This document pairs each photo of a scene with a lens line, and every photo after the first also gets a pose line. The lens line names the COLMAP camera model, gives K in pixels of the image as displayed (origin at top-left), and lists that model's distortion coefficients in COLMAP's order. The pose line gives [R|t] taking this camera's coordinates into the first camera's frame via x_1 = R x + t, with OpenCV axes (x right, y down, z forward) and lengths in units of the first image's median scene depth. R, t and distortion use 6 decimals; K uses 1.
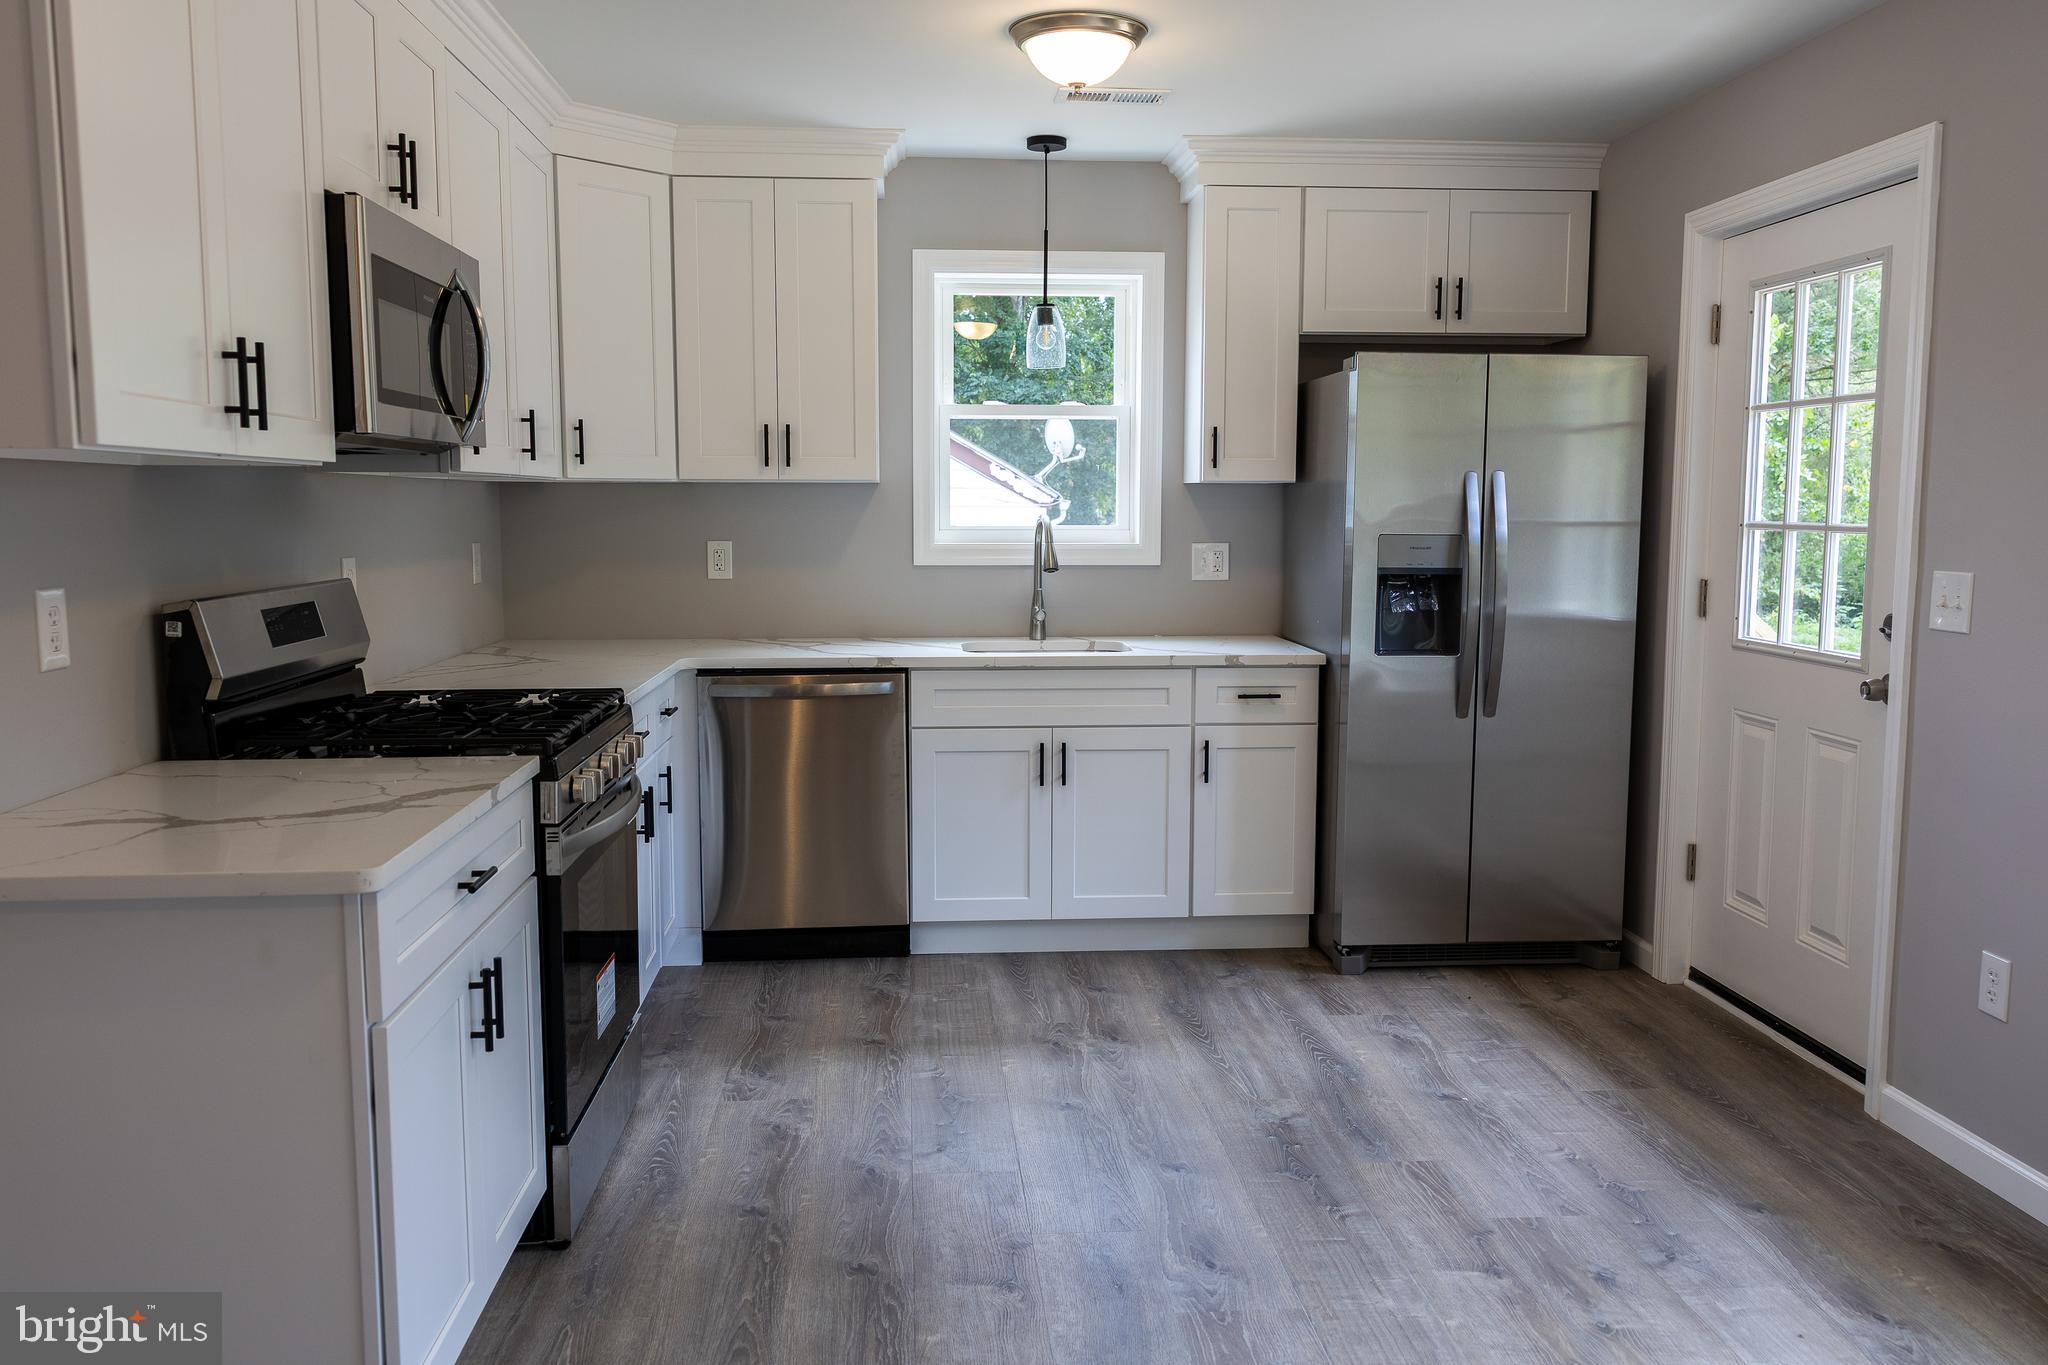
lens RADIAL K [[1608.3, 0, 1024.0], [0, 1608.3, 682.5], [0, 0, 1]] dist [0.004830, 0.000771]
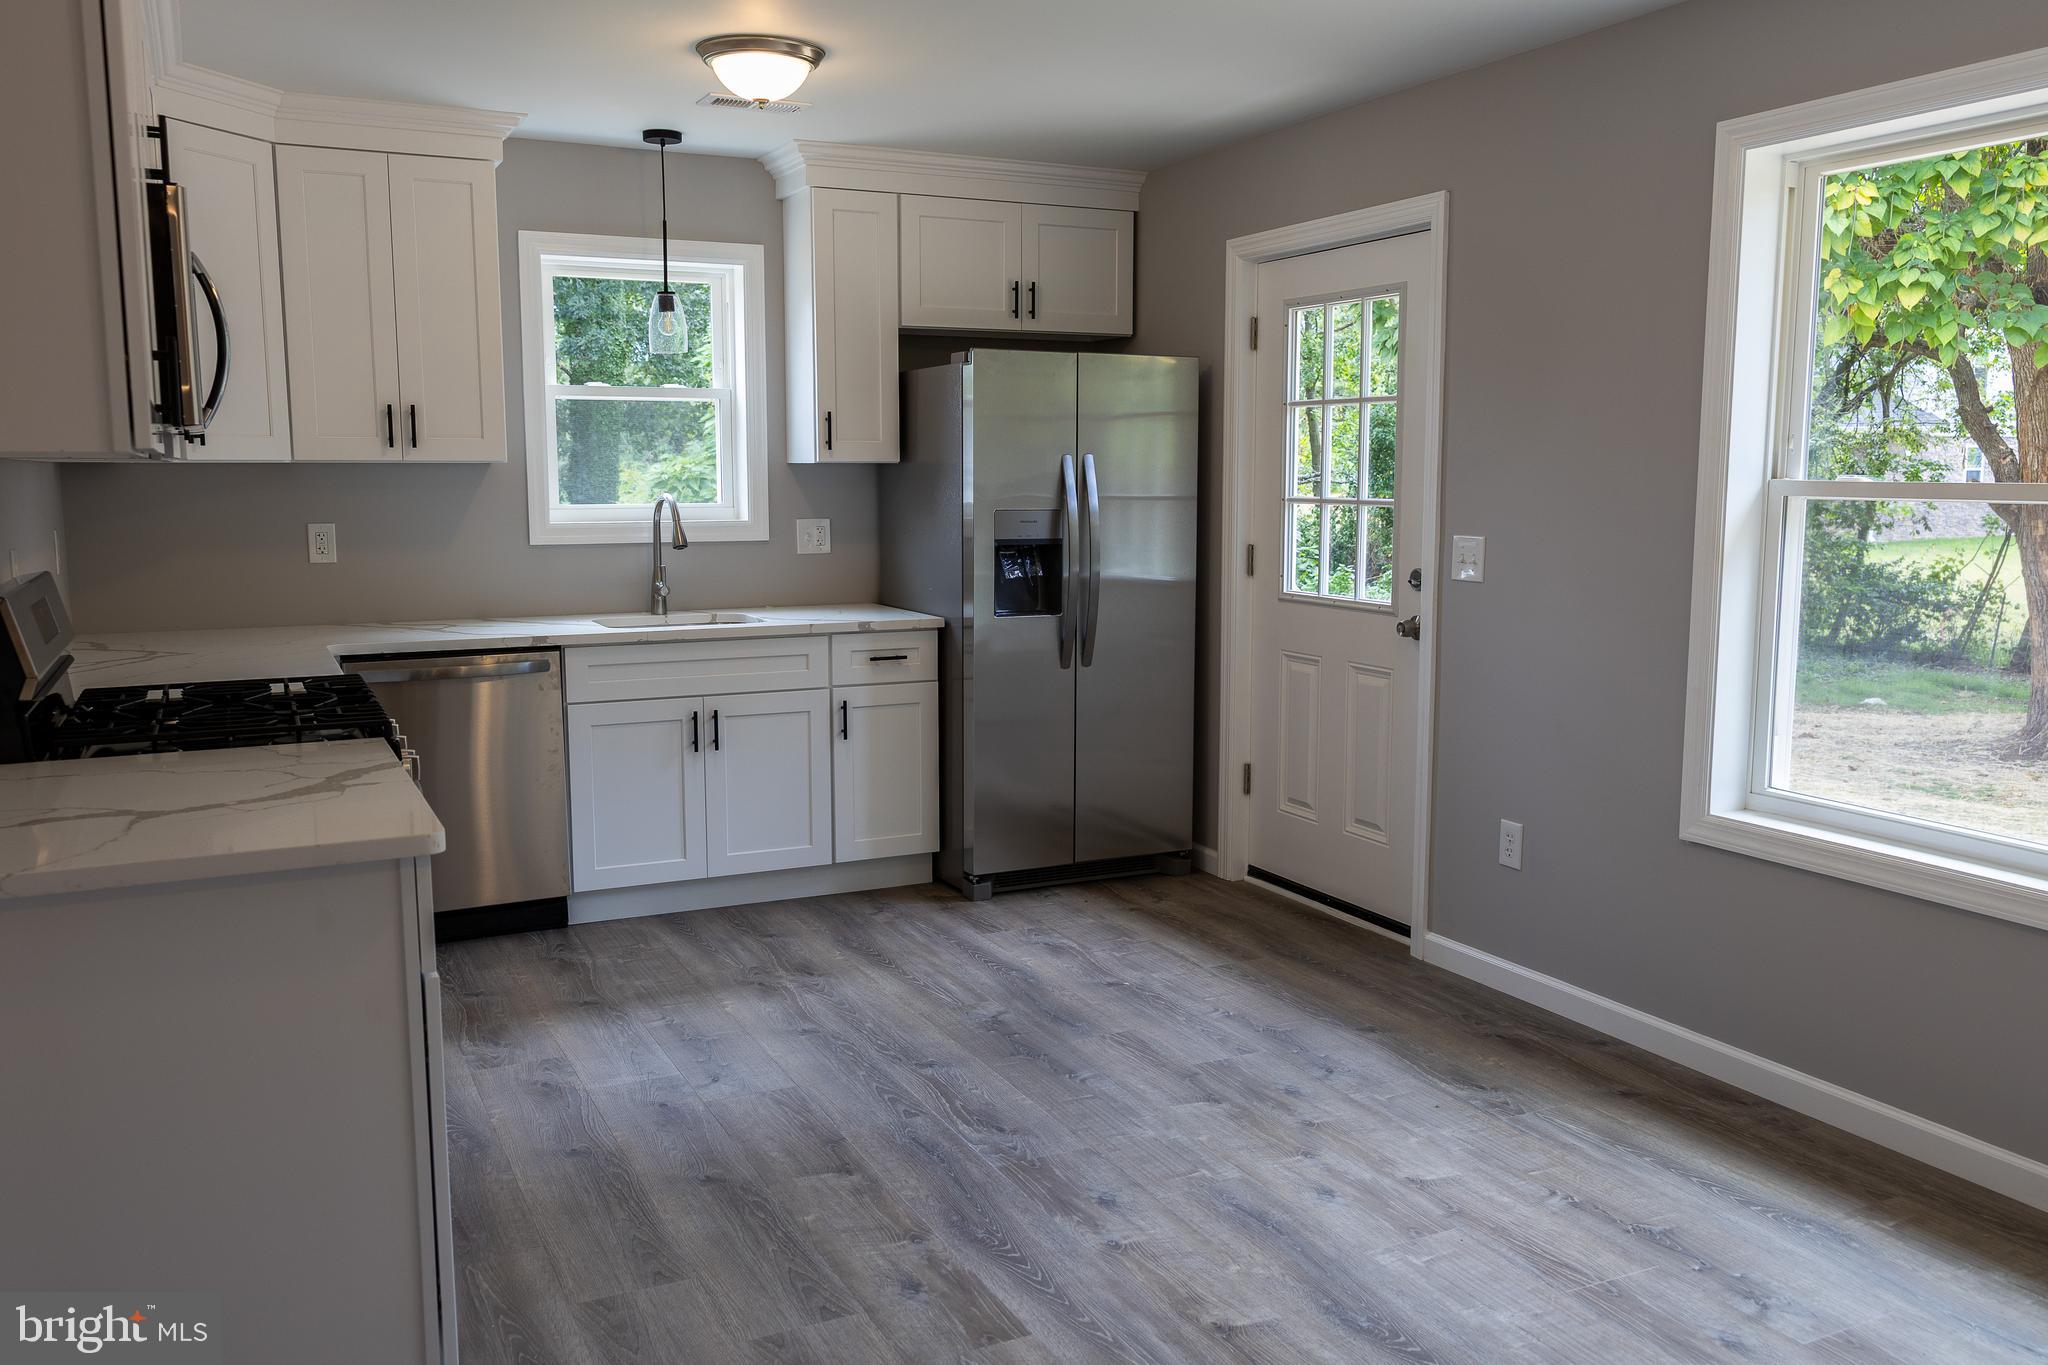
lens RADIAL K [[1647.4, 0, 1024.2], [0, 1647.4, 693.5], [0, 0, 1]] dist [0.001859, -0.001714]
pose [[0.928205, -0.052338, 0.368370, -0.190815], [0.043622, 0.998537, 0.031956, 0.000809], [-0.369503, -0.013593, 0.929130, -0.086238]]
